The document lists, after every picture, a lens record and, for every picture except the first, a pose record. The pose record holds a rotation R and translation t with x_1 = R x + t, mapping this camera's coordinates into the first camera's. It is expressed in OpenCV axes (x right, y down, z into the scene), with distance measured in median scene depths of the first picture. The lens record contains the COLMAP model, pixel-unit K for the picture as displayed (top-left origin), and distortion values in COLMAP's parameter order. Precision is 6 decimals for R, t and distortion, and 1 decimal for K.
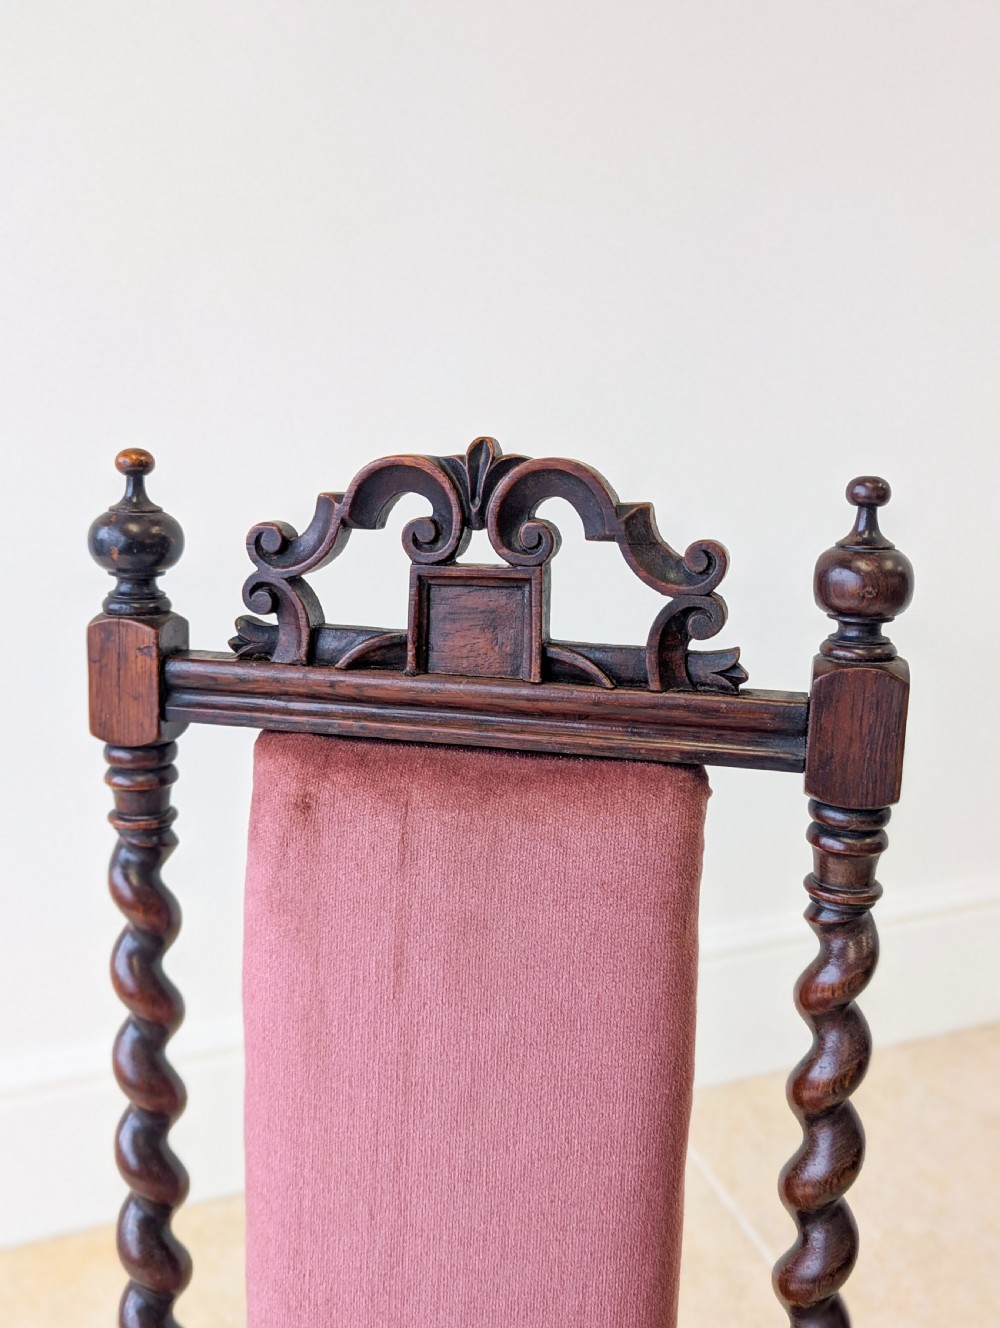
lens RADIAL K [[1418.2, 0, 507.3], [0, 1418.2, 635.2], [0, 0, 1]] dist [0.041630, 0.000000]
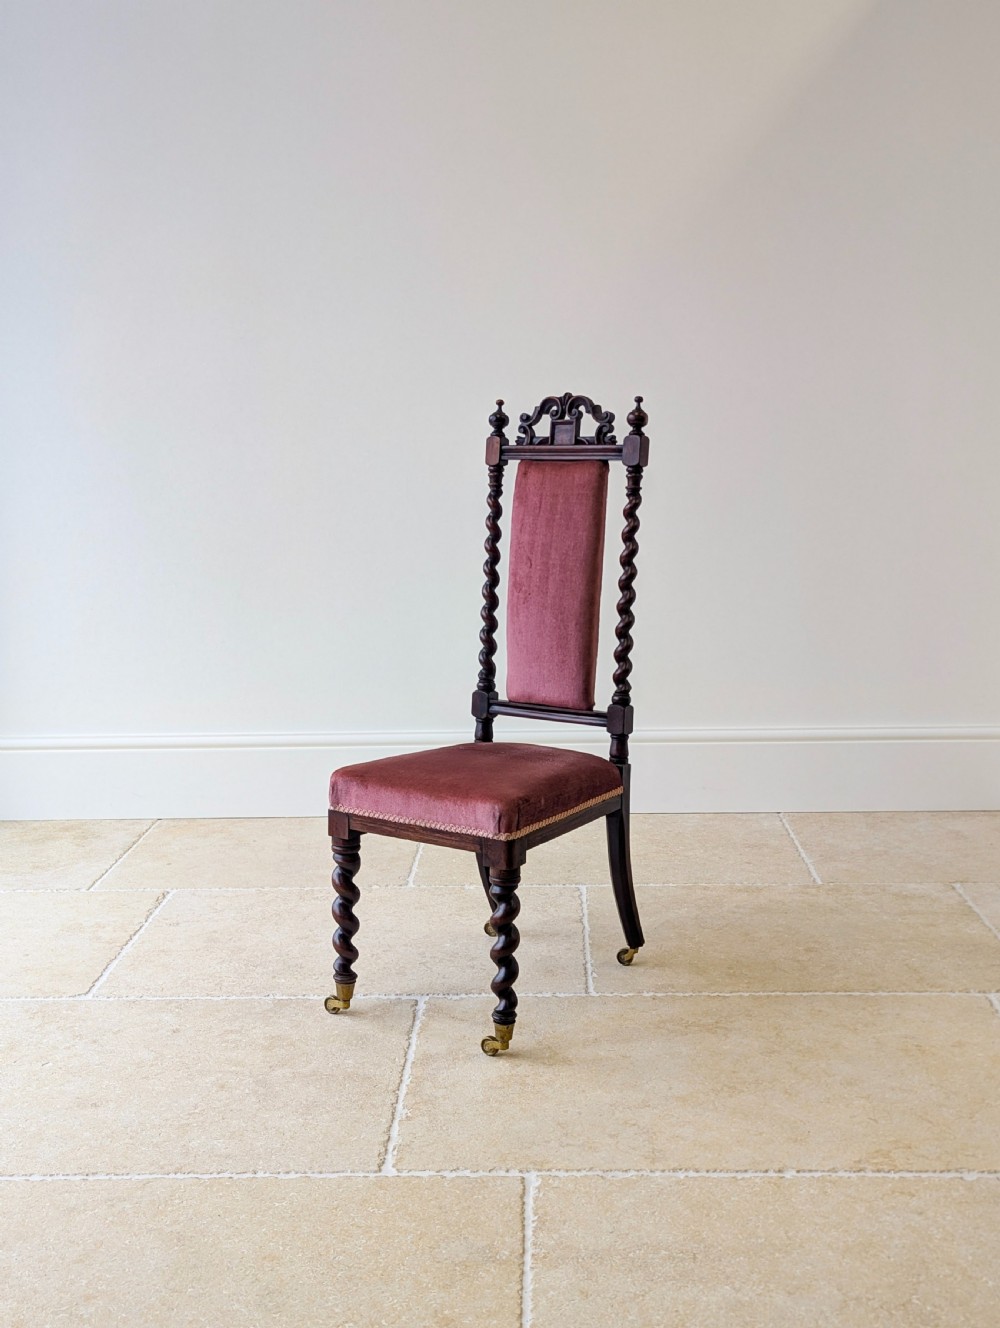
lens RADIAL K [[1418.2, 0, 513.8], [0, 1418.2, 681.2], [0, 0, 1]] dist [0.041630, 0.000000]
pose [[0.930193, 0.052466, -0.363302, 1.503536], [-0.095720, 0.990159, -0.102089, 1.242985], [0.354371, 0.129738, 0.926061, -3.124186]]
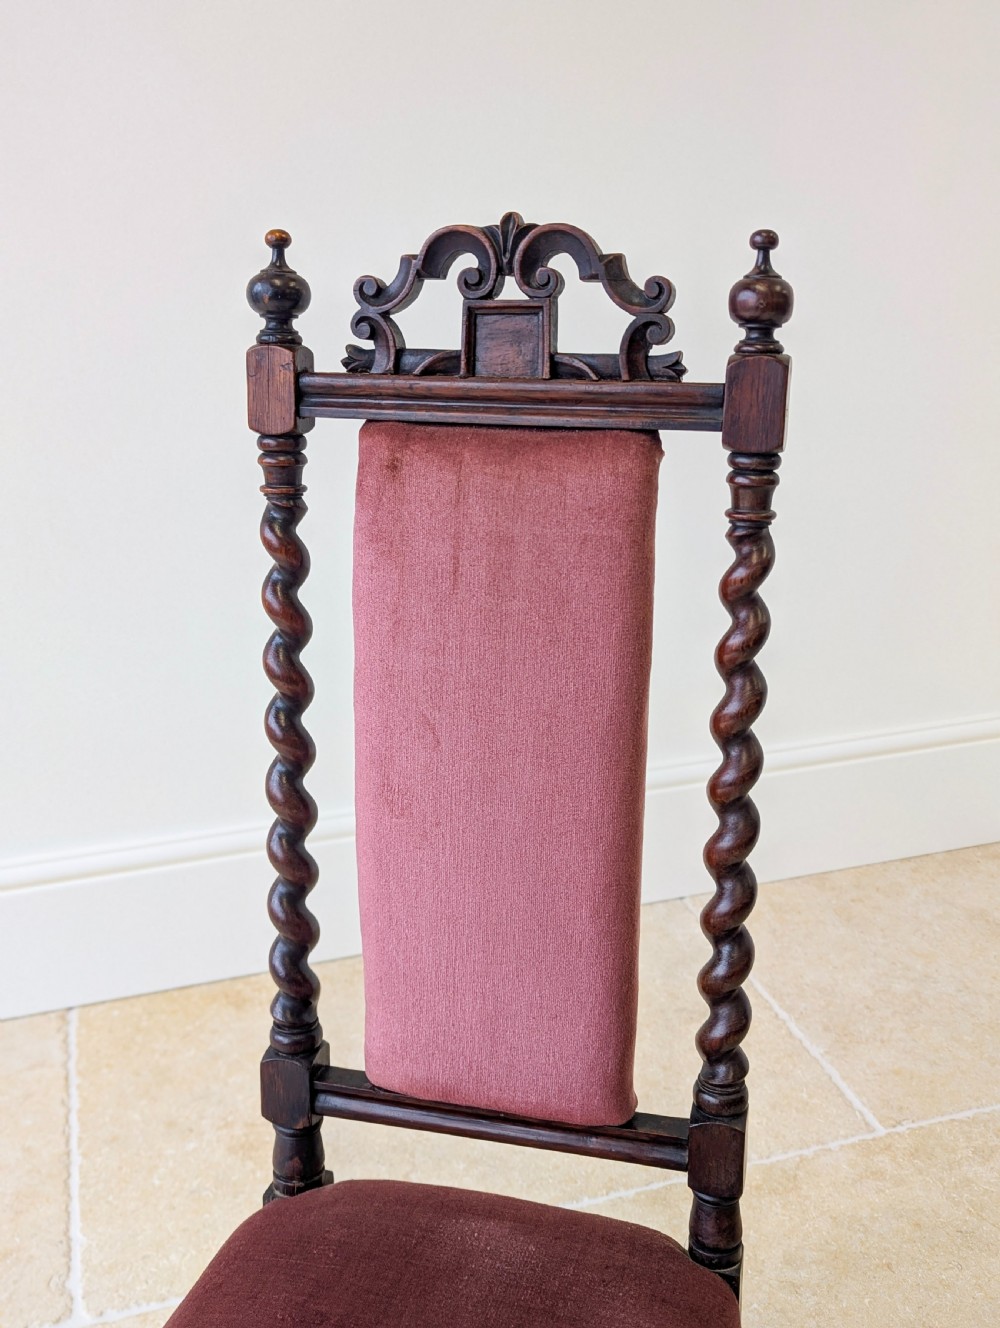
lens RADIAL K [[1418.2, 0, 523.3], [0, 1418.2, 648.6], [0, 0, 1]] dist [0.041630, 0.000000]
pose [[0.999056, 0.002946, -0.043347, 0.060144], [-0.001324, 0.999299, 0.037415, 0.256351], [0.043427, -0.037323, 0.998359, -0.498077]]
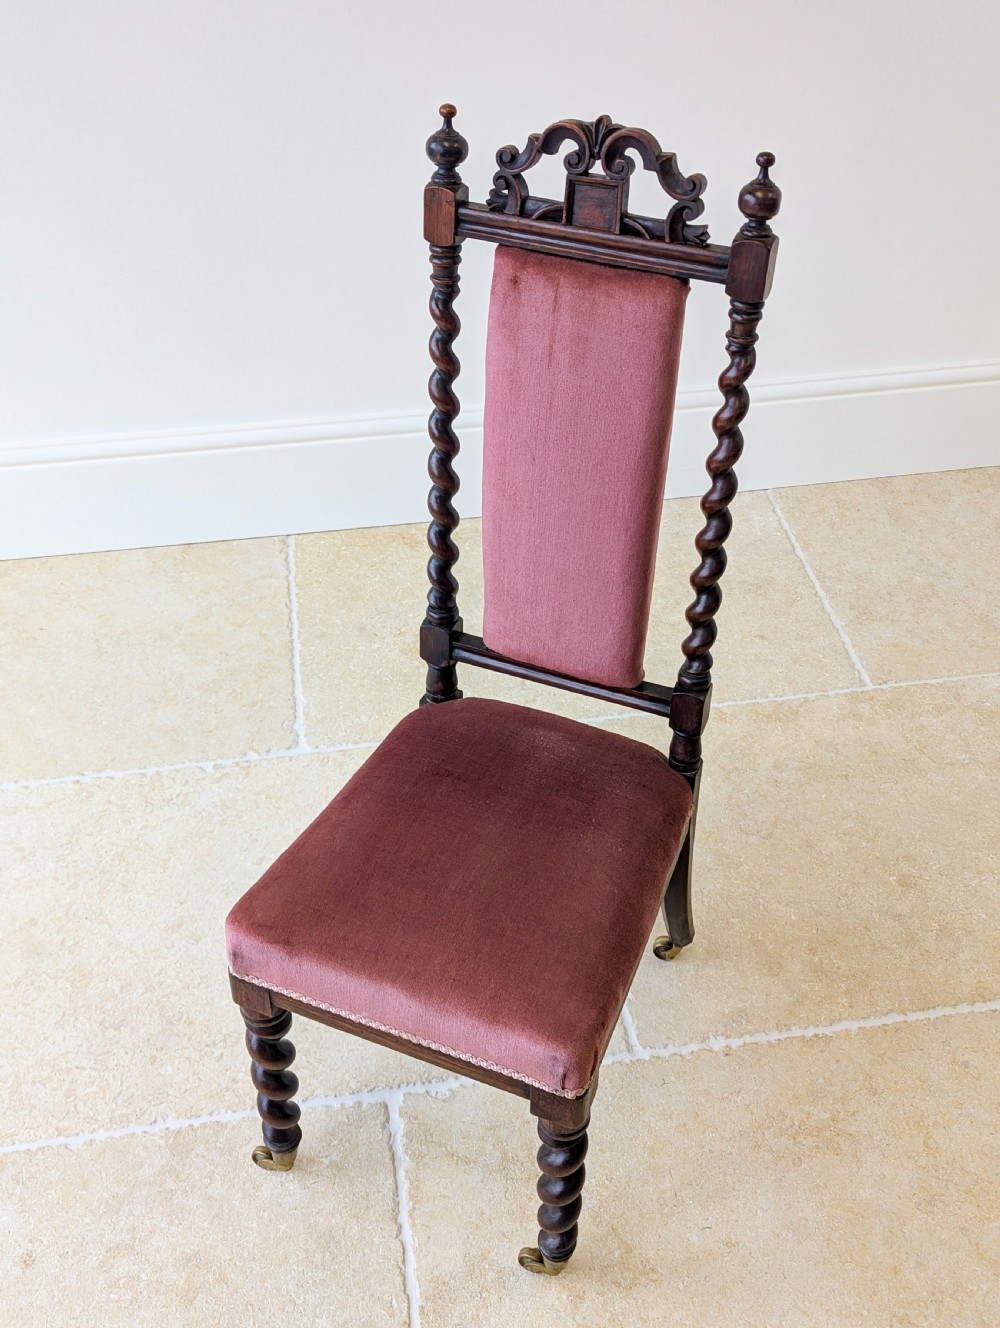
lens RADIAL K [[1418.2, 0, 524.1], [0, 1418.2, 651.2], [0, 0, 1]] dist [0.041630, 0.000000]
pose [[0.982377, 0.120291, -0.143061, 0.273196], [-0.055659, 0.918932, 0.390470, -0.228641], [0.178433, -0.375626, 0.909432, -1.317102]]
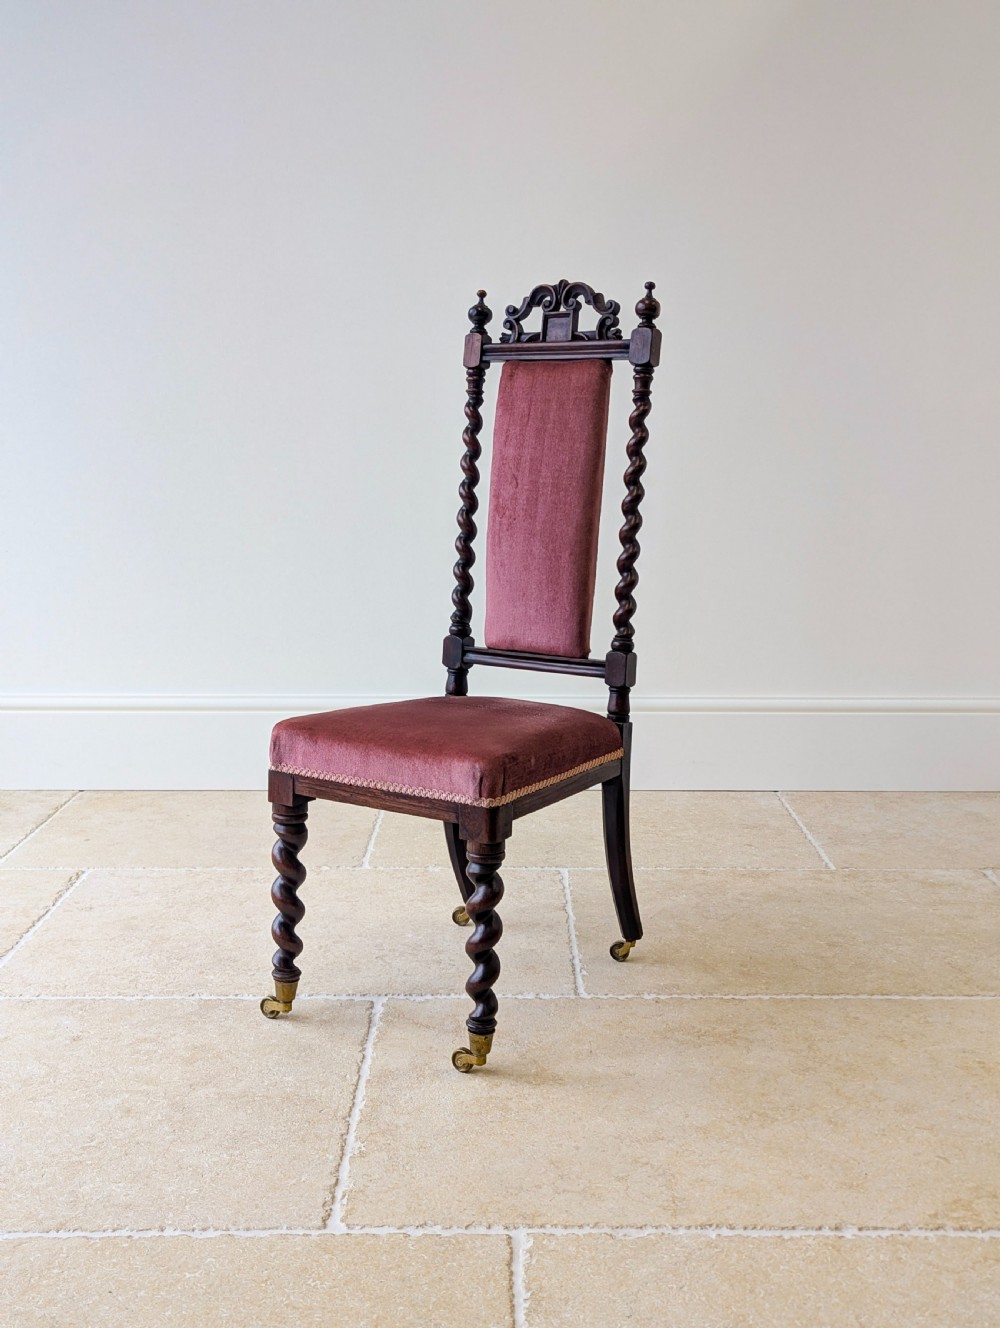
lens RADIAL K [[1418.2, 0, 512.1], [0, 1418.2, 646.6], [0, 0, 1]] dist [0.041630, 0.000000]
pose [[0.940936, 0.060423, -0.333149, 1.176932], [-0.106693, 0.986732, -0.122375, 1.308136], [0.321335, 0.150692, 0.934899, -2.466620]]
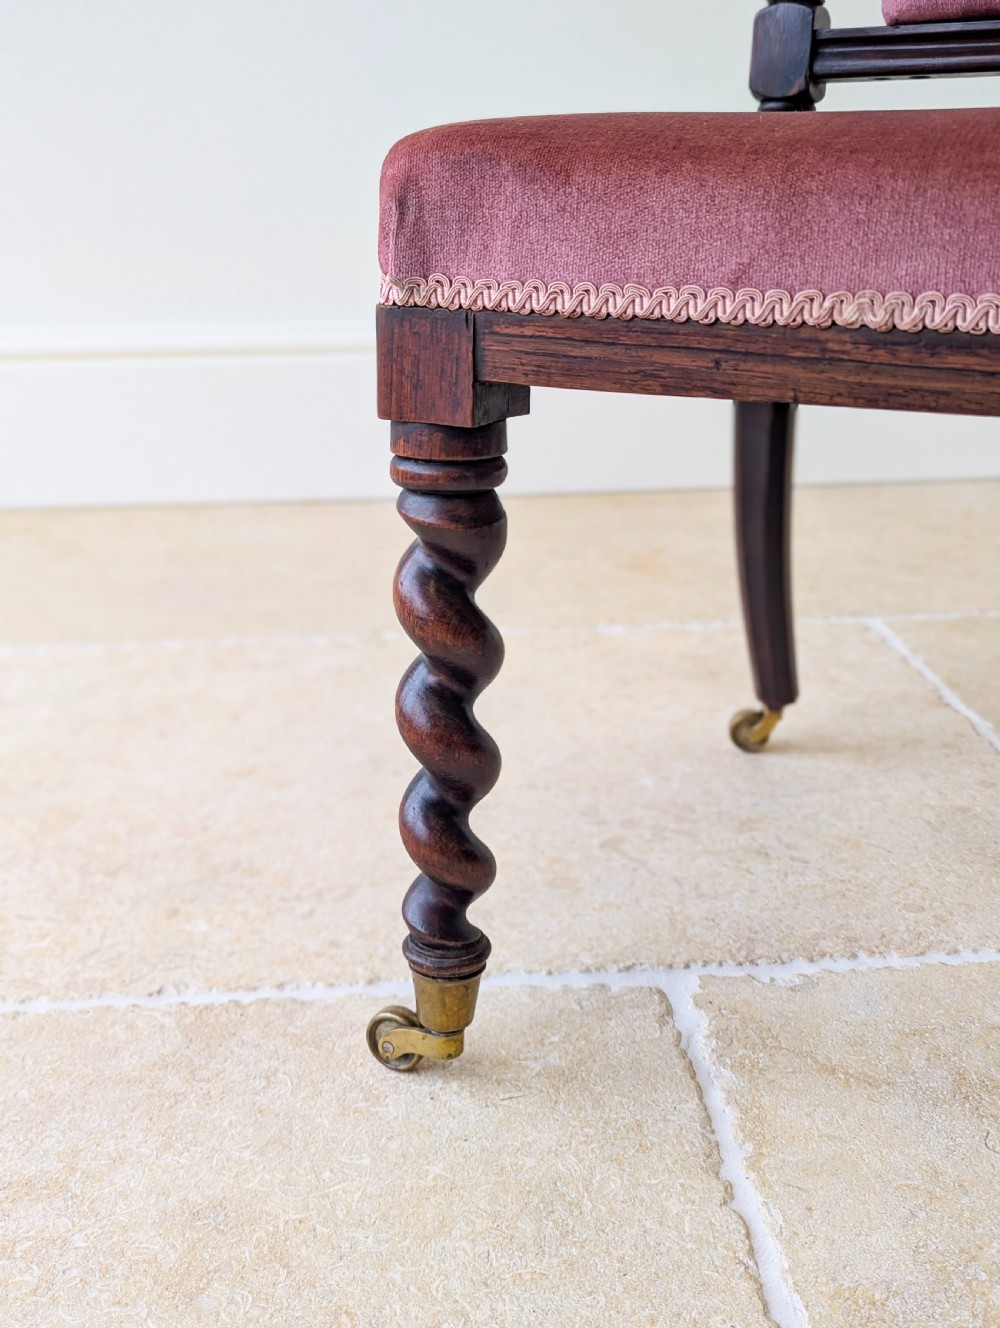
lens RADIAL K [[1418.2, 0, 510.8], [0, 1418.2, 677.3], [0, 0, 1]] dist [0.041630, 0.000000]
pose [[0.962273, 0.085516, -0.258297, -0.133629], [-0.072508, 0.995592, 0.059491, 1.437793], [0.262246, -0.038518, 0.964232, -0.347896]]
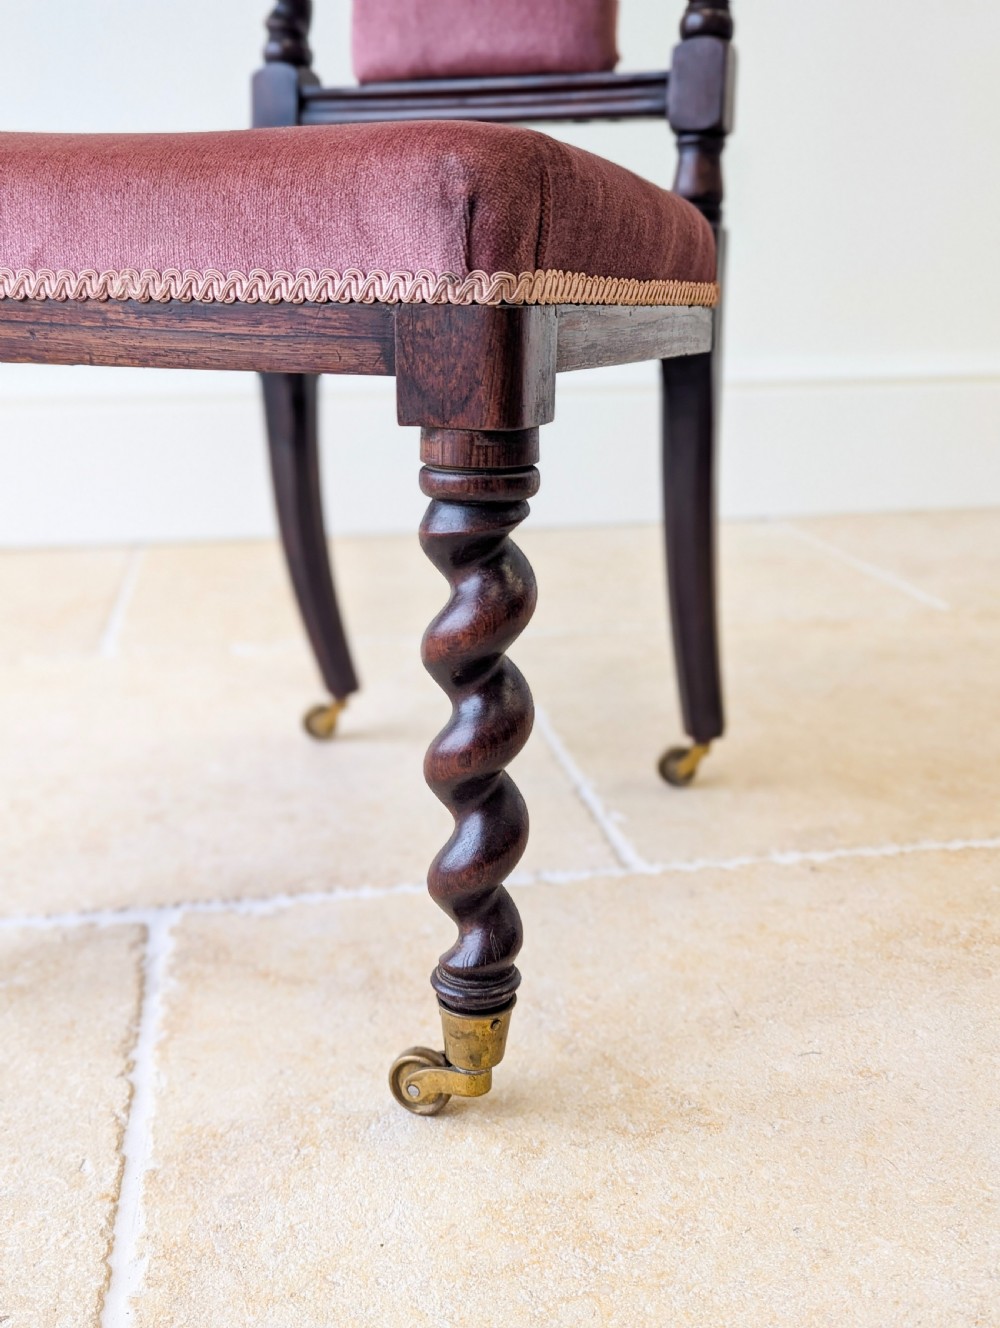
lens RADIAL K [[1418.2, 0, 506.7], [0, 1418.2, 704.8], [0, 0, 1]] dist [0.041630, 0.000000]
pose [[0.985493, 0.050569, -0.162004, 0.283005], [-0.049214, 0.998712, 0.012363, 1.532517], [0.162421, -0.004211, 0.986713, -0.442528]]
